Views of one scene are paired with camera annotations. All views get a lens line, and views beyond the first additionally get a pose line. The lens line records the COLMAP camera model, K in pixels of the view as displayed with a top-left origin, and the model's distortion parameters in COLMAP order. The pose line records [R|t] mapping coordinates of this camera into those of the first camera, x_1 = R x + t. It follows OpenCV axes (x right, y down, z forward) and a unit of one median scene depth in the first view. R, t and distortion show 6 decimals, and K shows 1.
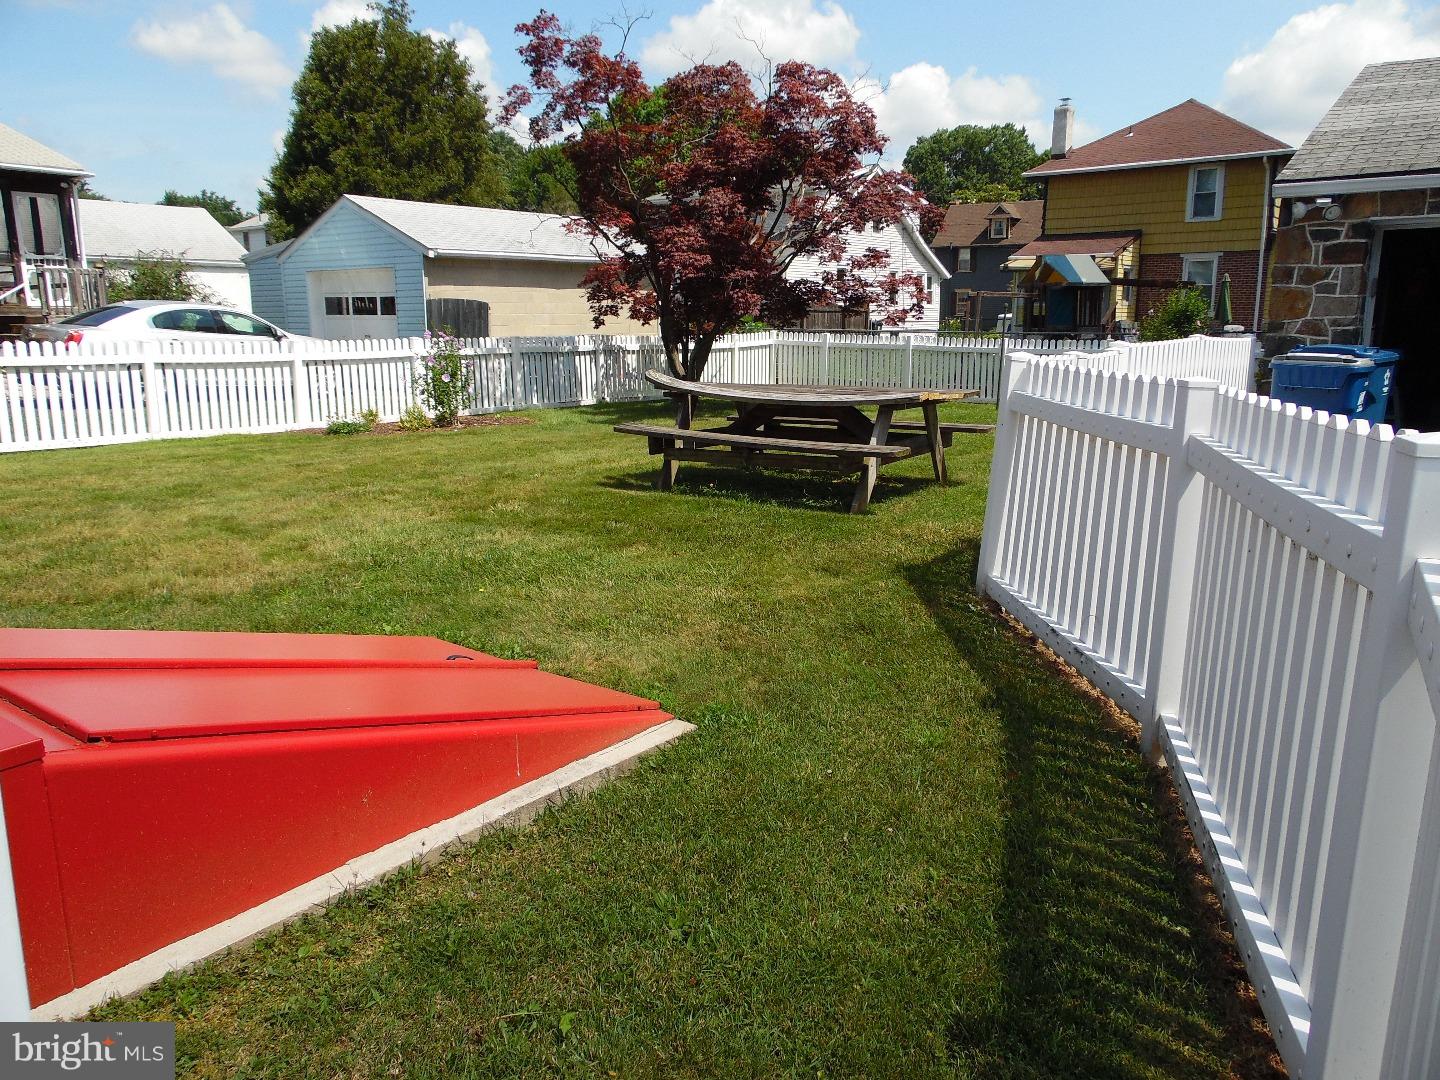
lens RADIAL K [[1072.4, 0, 719.6], [0, 1072.4, 548.6], [0, 0, 1]] dist [-0.005567, 0.027664]
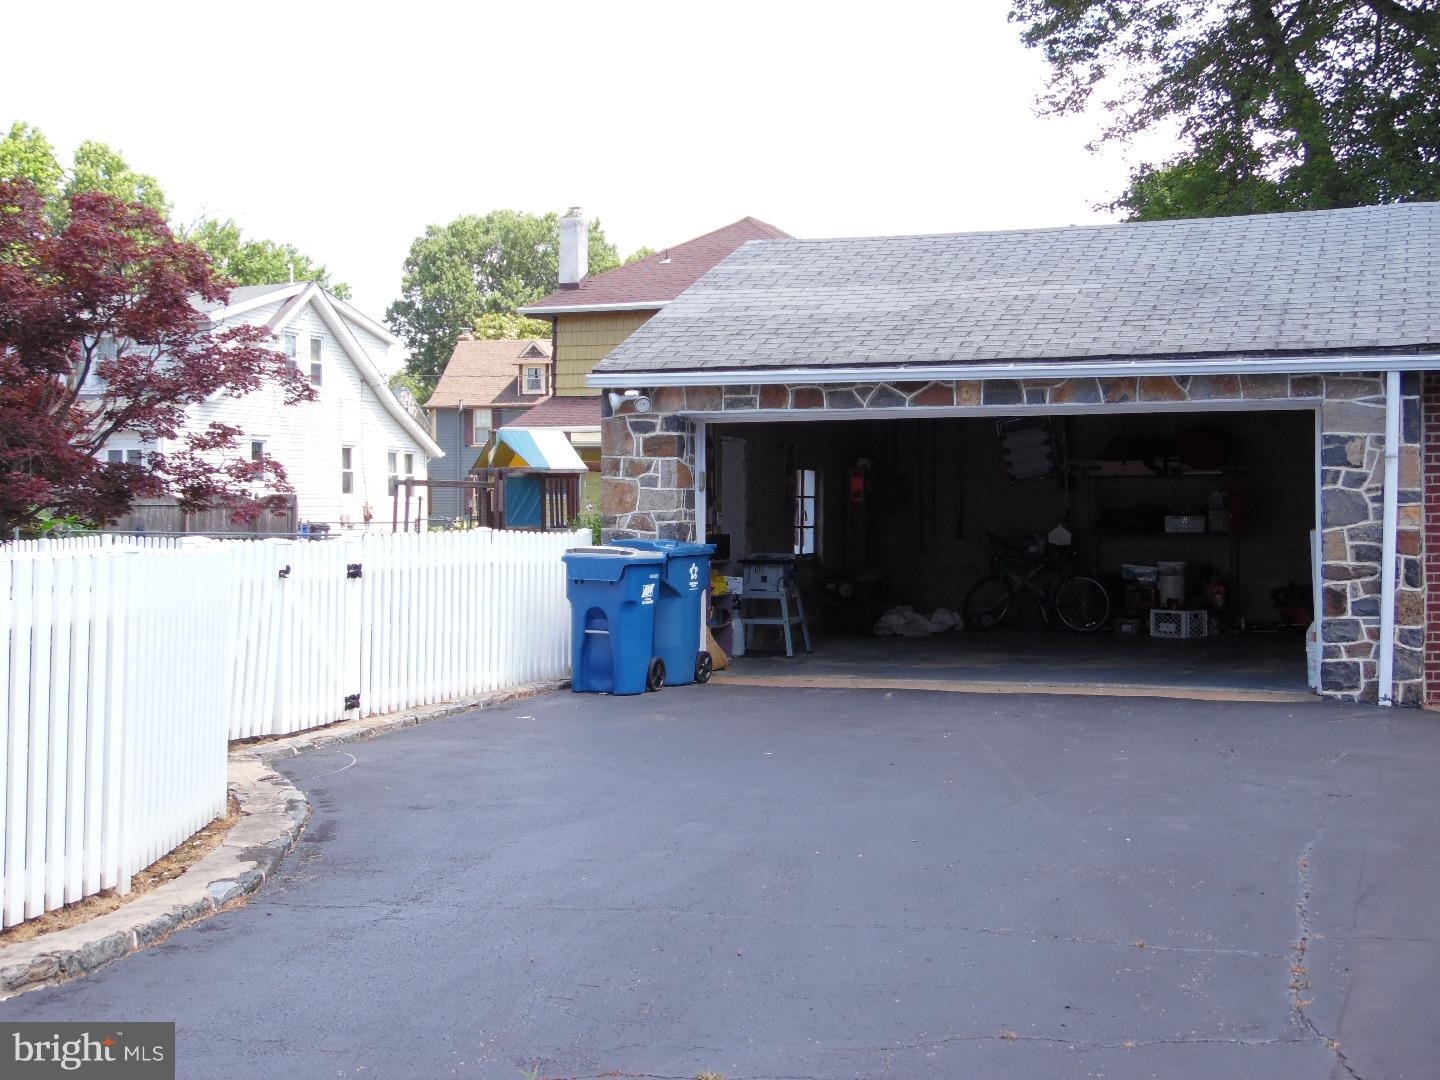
lens RADIAL K [[1914.9, 0, 720.7], [0, 1914.9, 537.2], [0, 0, 1]] dist [-0.028827, 0.000000]
pose [[0.948423, -0.003782, 0.316986, 0.052164], [0.067643, 0.979315, -0.190702, 0.076474], [-0.309708, 0.202308, 0.929060, -0.334565]]
